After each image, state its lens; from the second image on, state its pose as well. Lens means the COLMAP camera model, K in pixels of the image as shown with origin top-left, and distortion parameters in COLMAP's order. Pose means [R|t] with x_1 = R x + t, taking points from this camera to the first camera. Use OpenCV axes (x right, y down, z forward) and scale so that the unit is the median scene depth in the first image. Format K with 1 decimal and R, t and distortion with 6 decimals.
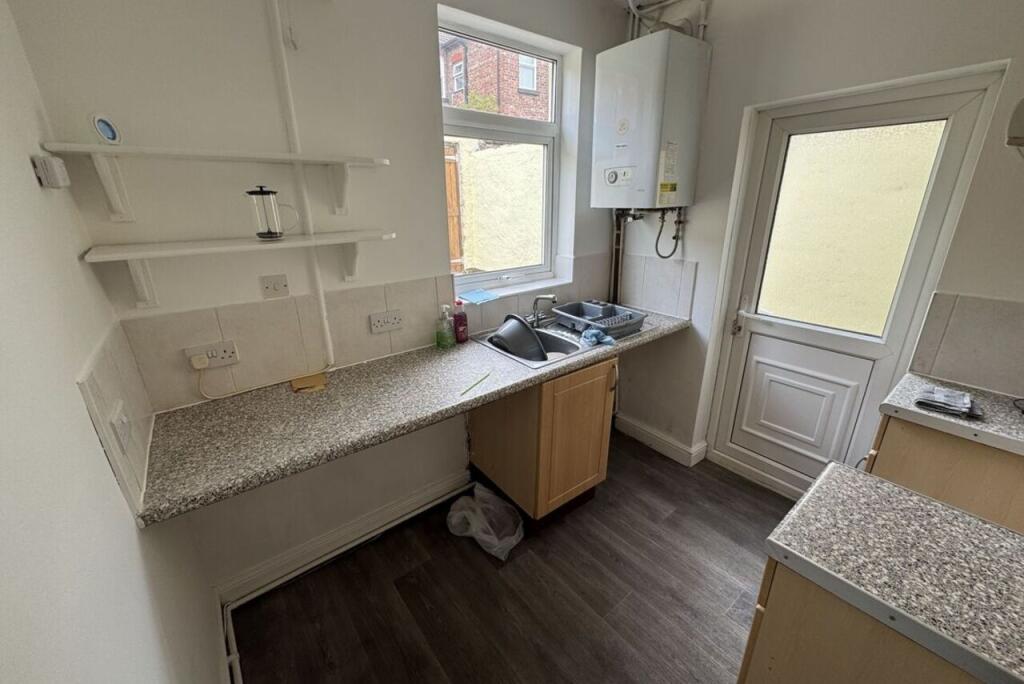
lens RADIAL K [[407.1, 0, 512.0], [0, 407.1, 342.0], [0, 0, 1]] dist [0.000841, 0.000120]
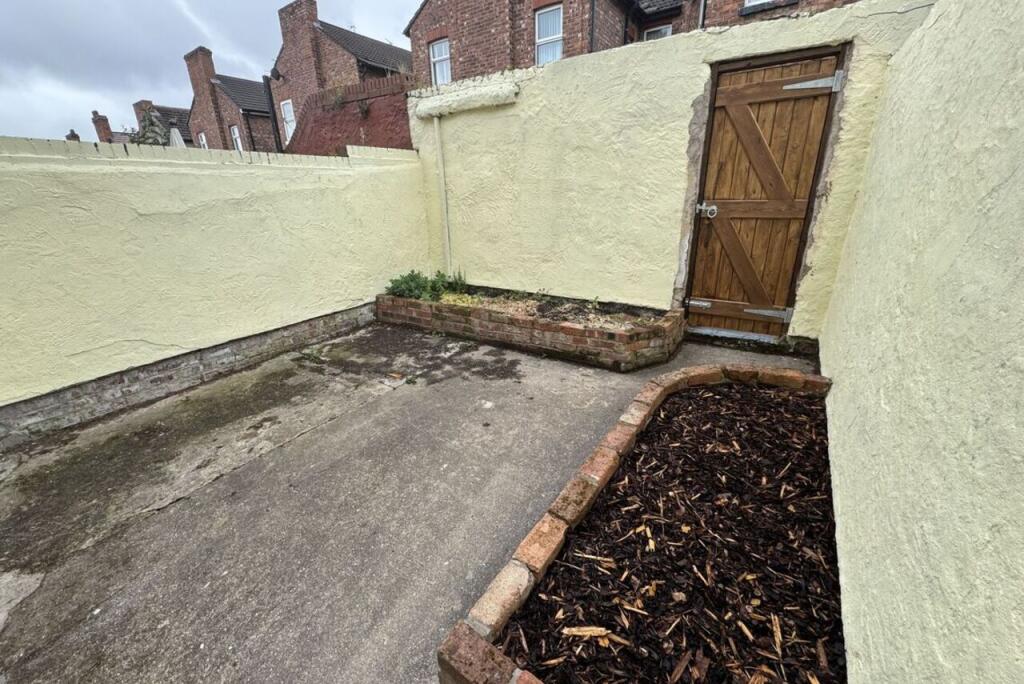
lens RADIAL K [[407.1, 0, 512.0], [0, 407.1, 342.0], [0, 0, 1]] dist [0.000841, 0.000120]
pose [[0.309525, 0.326692, -0.893010, 0.206758], [-0.291341, 0.926545, 0.237979, -0.192852], [0.905160, 0.186510, 0.381968, 0.547752]]
